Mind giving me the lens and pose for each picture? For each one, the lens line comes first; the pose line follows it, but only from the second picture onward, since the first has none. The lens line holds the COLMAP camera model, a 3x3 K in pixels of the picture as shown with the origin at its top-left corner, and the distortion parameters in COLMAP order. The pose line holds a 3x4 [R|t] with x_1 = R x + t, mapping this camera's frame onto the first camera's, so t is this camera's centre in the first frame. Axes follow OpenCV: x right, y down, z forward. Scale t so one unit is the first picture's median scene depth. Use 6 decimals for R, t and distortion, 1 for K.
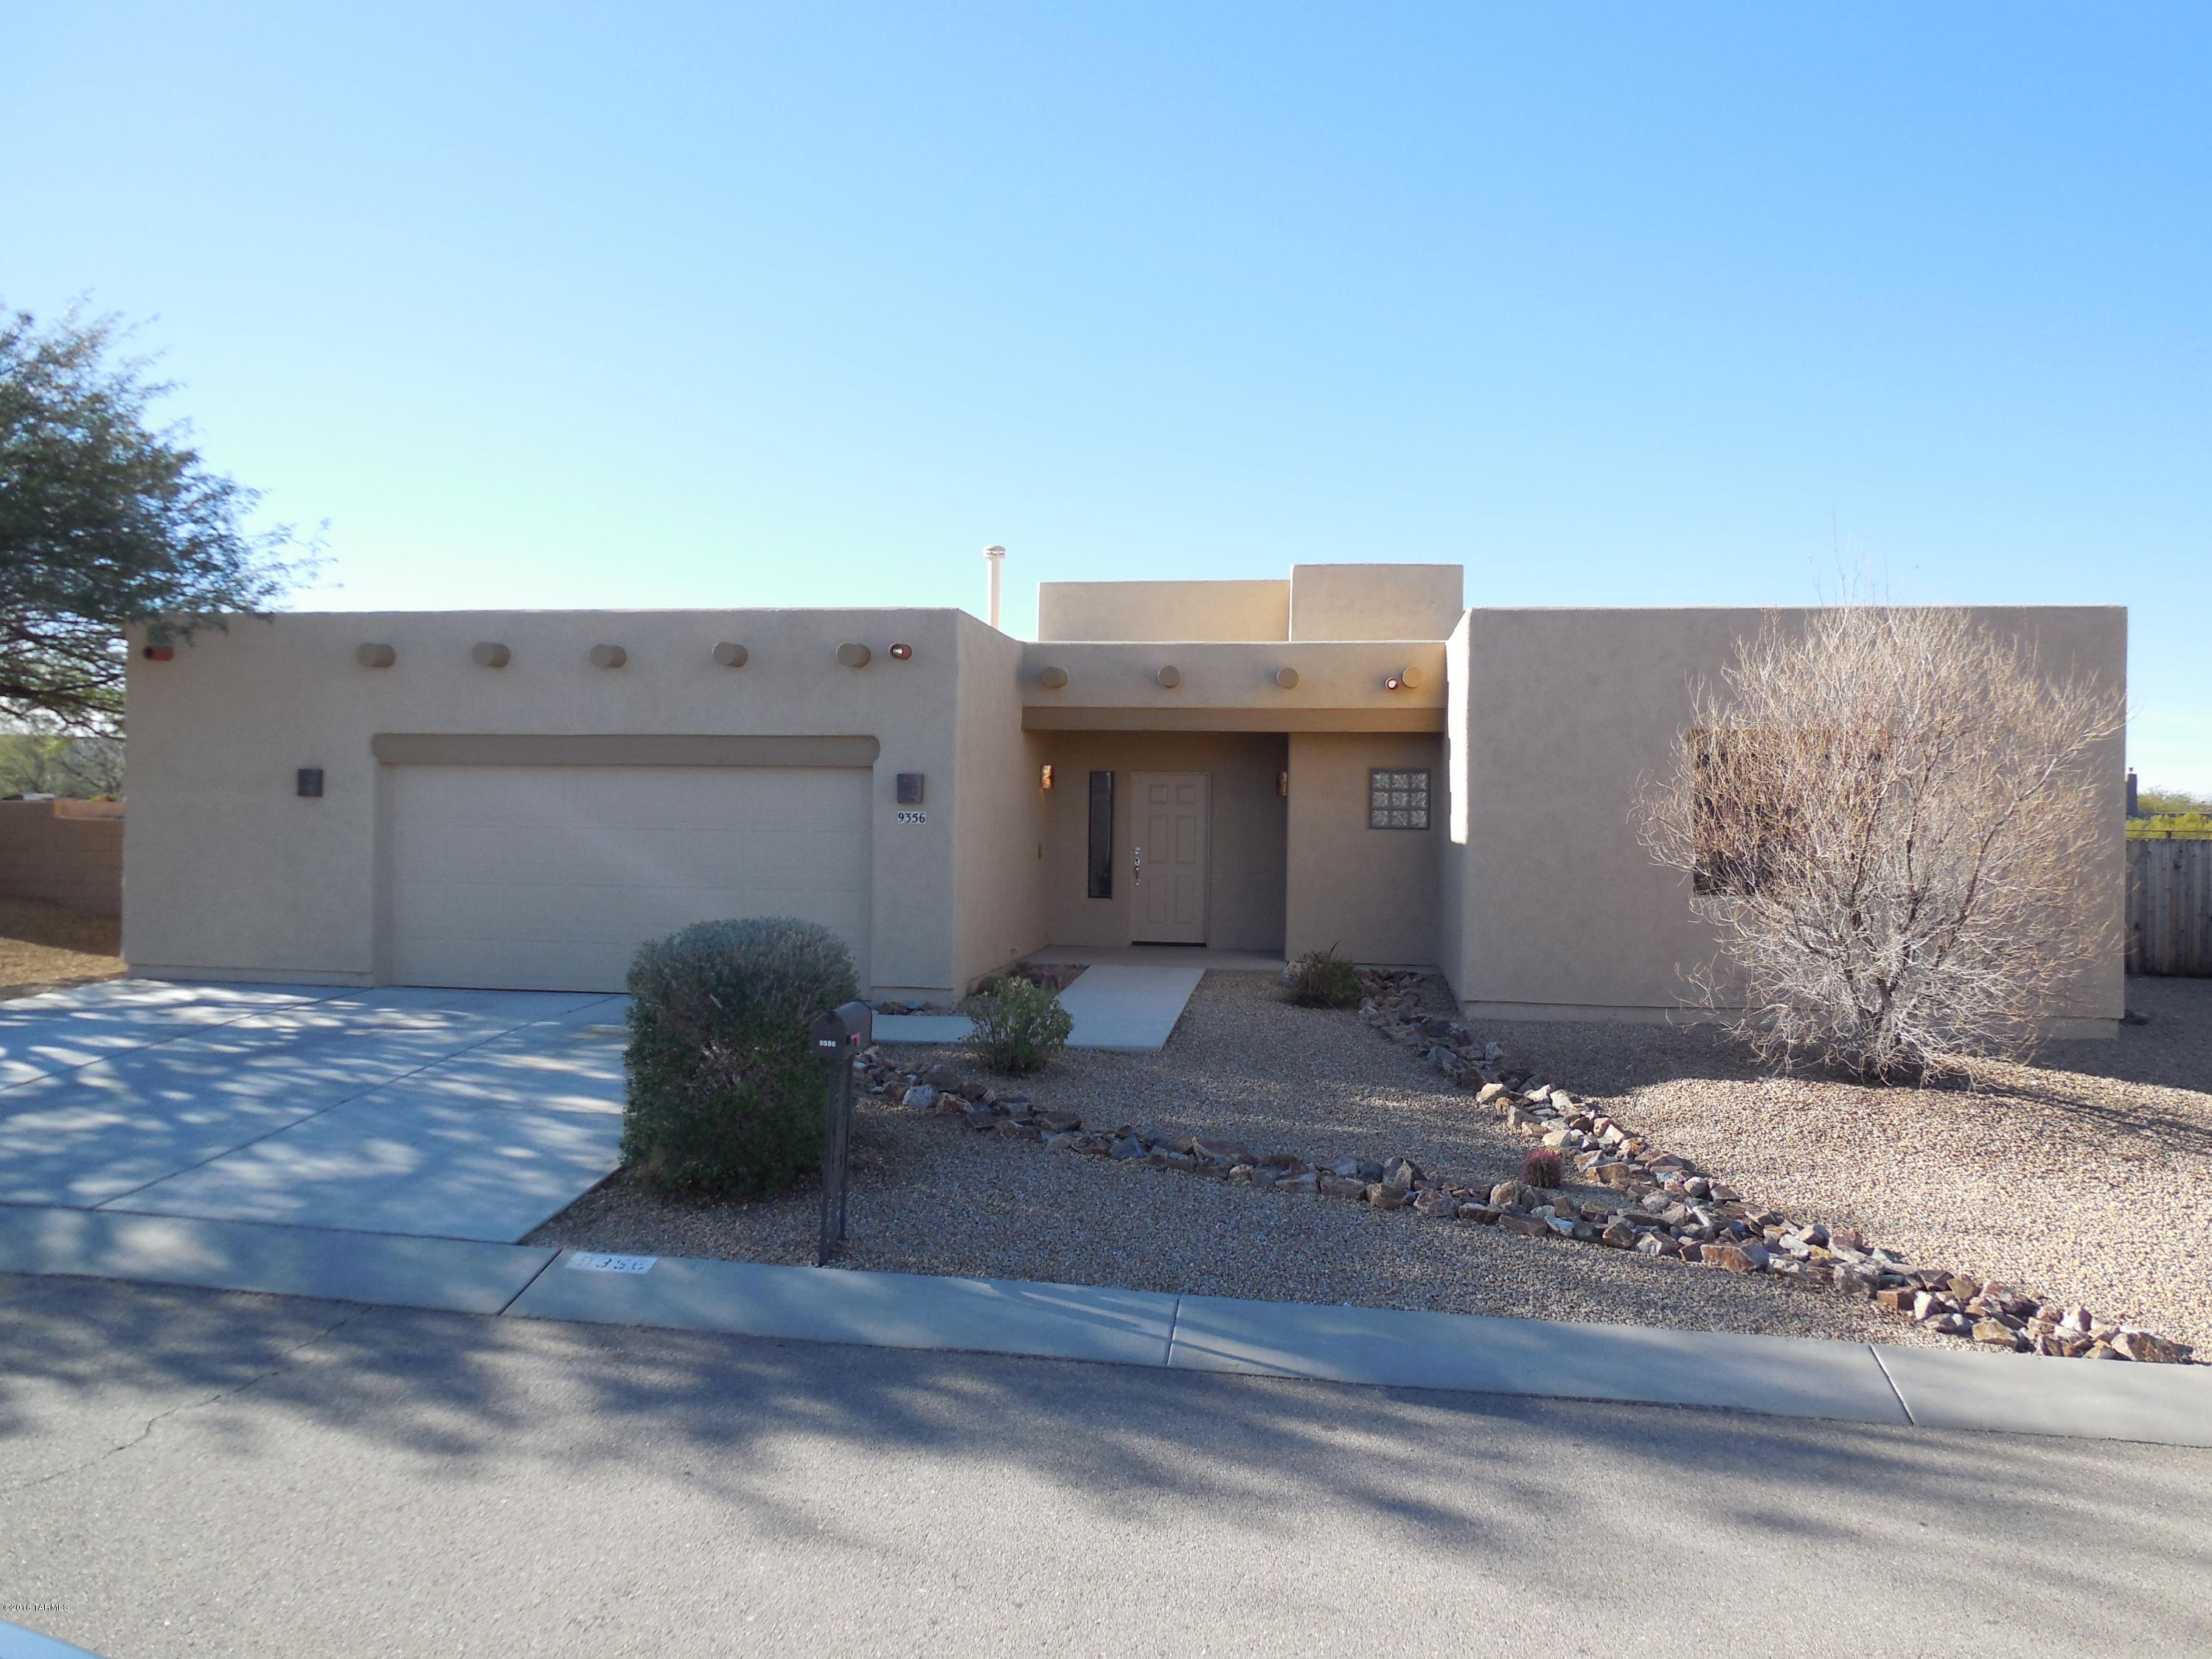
lens RADIAL K [[1677.6, 0, 1106.0], [0, 1677.6, 829.5], [0, 0, 1]] dist [-0.008876, 0.005866]
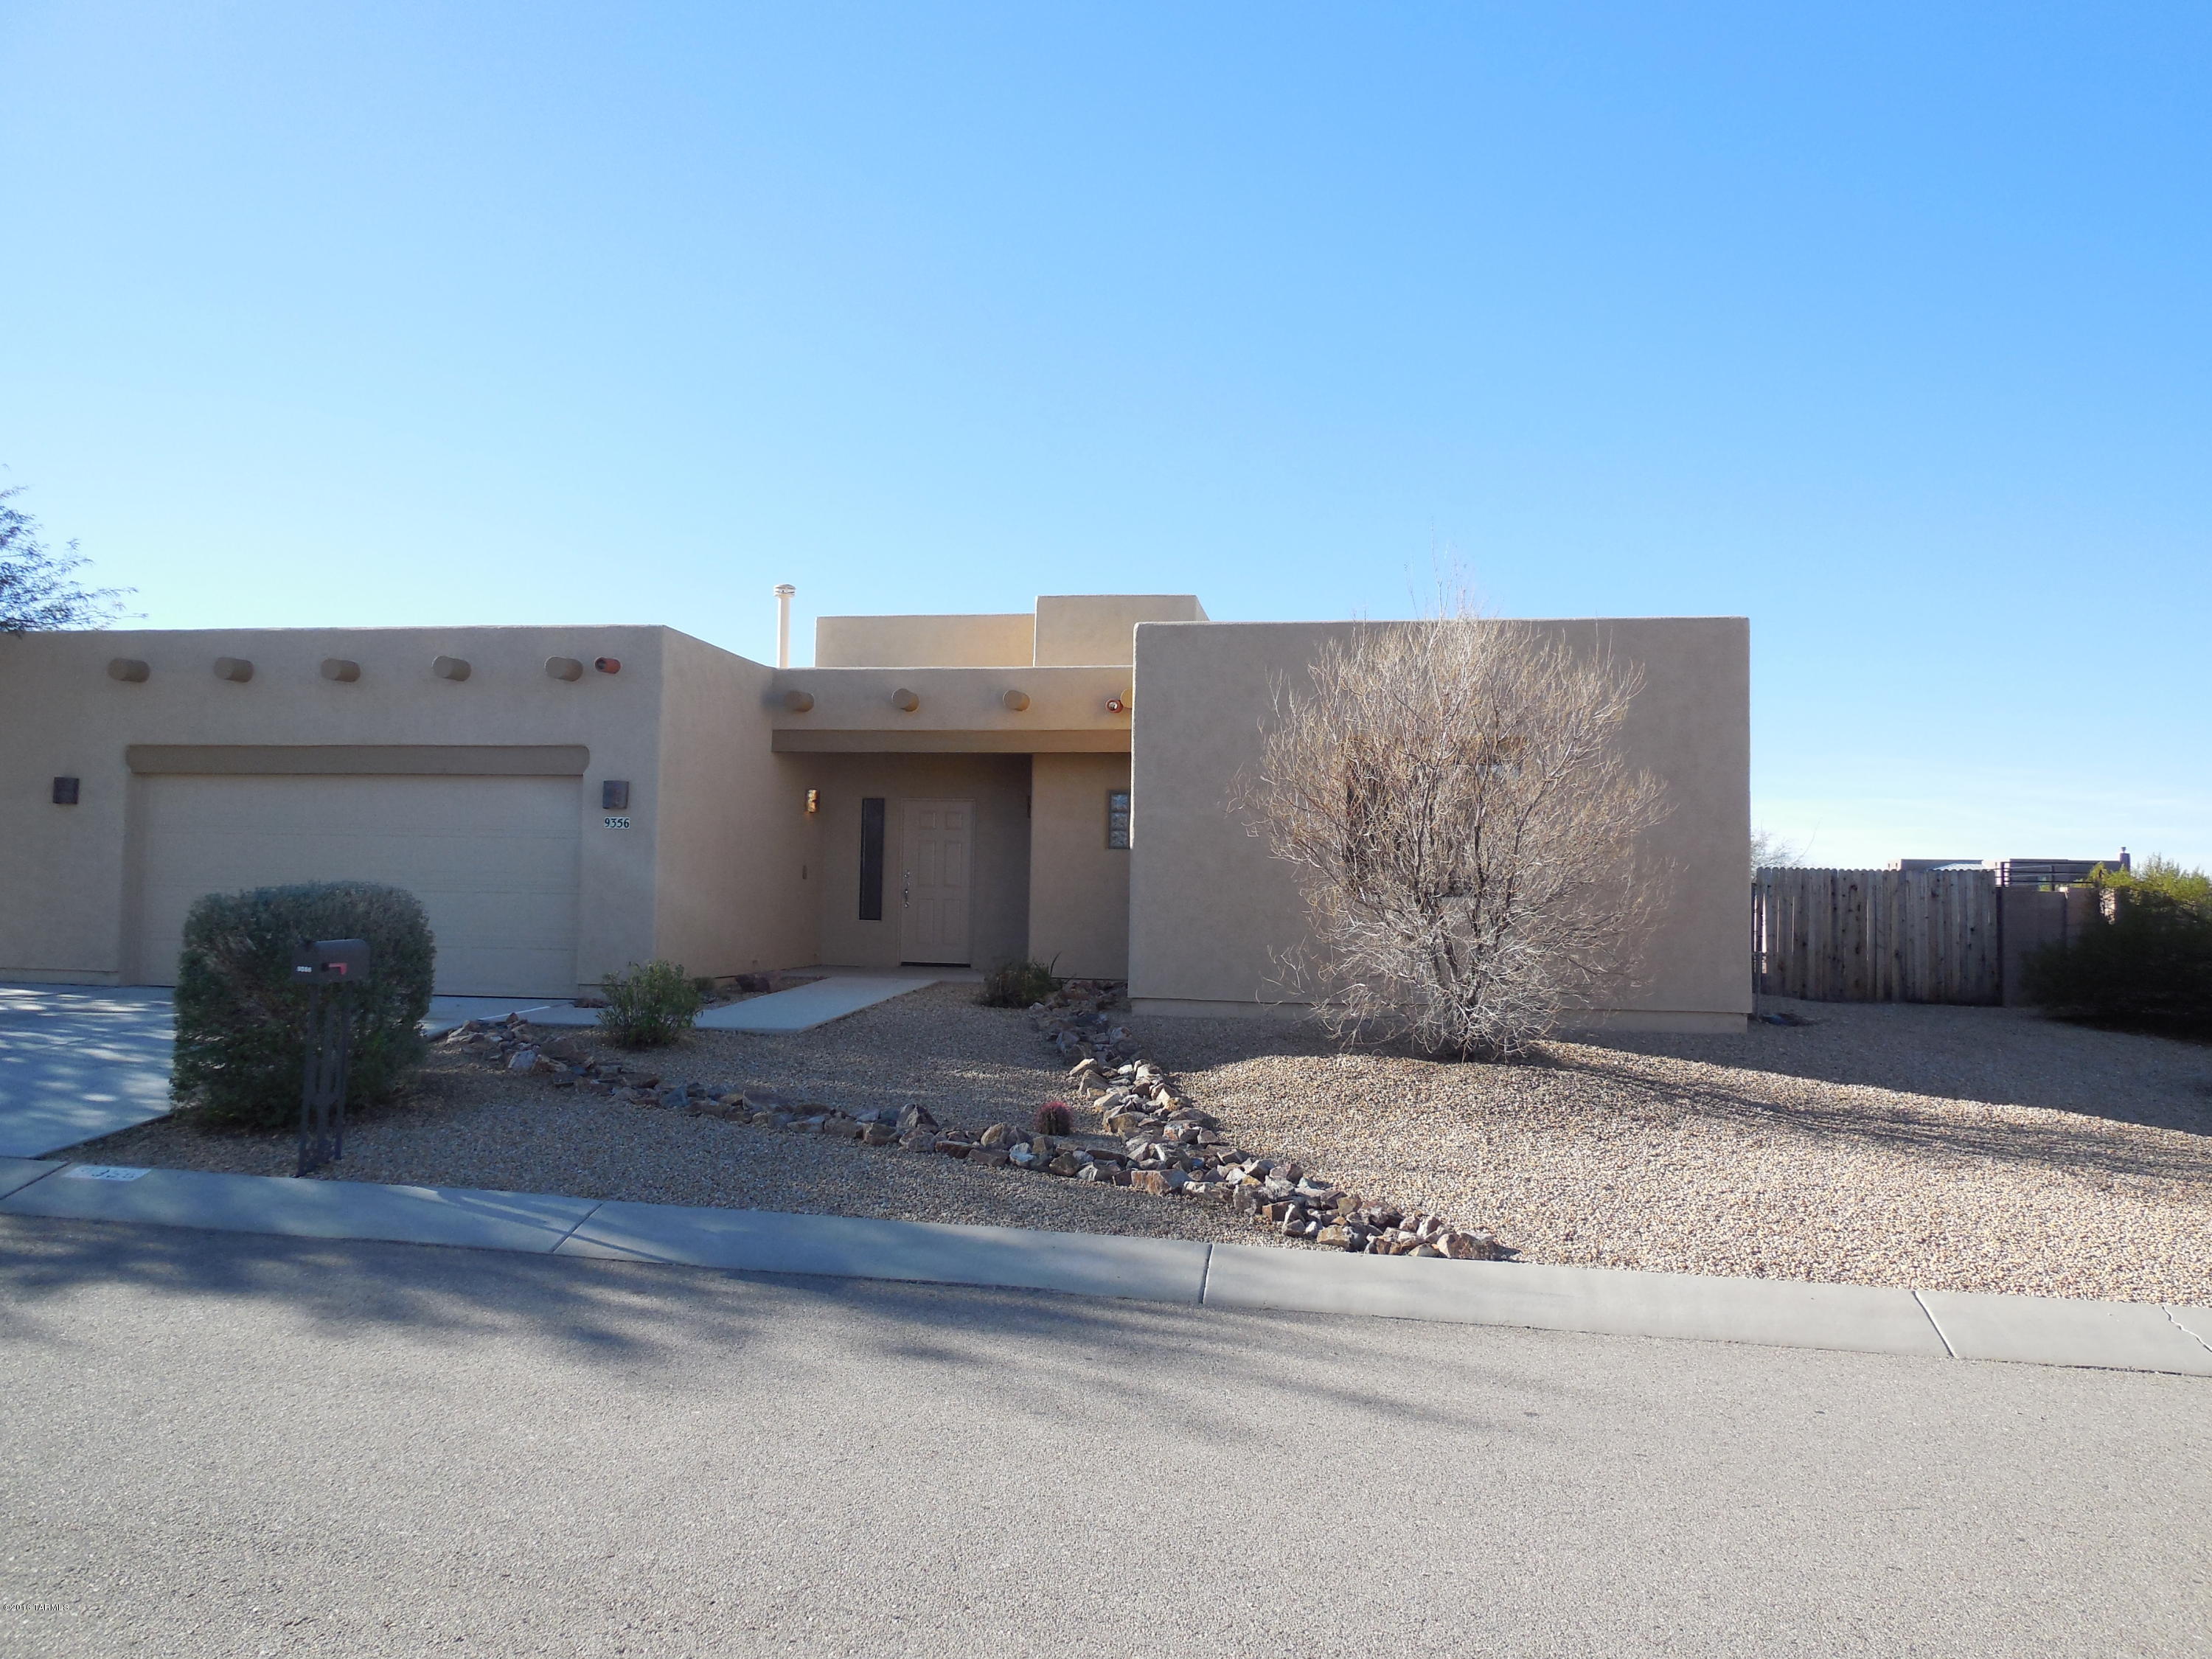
lens RADIAL K [[1688.5, 0, 1104.1], [0, 1688.5, 803.7], [0, 0, 1]] dist [-0.024374, 0.053910]
pose [[0.999658, 0.002253, -0.026064, 0.218931], [-0.004065, 0.997560, -0.069689, 0.053988], [0.025844, 0.069771, 0.997228, -0.050032]]
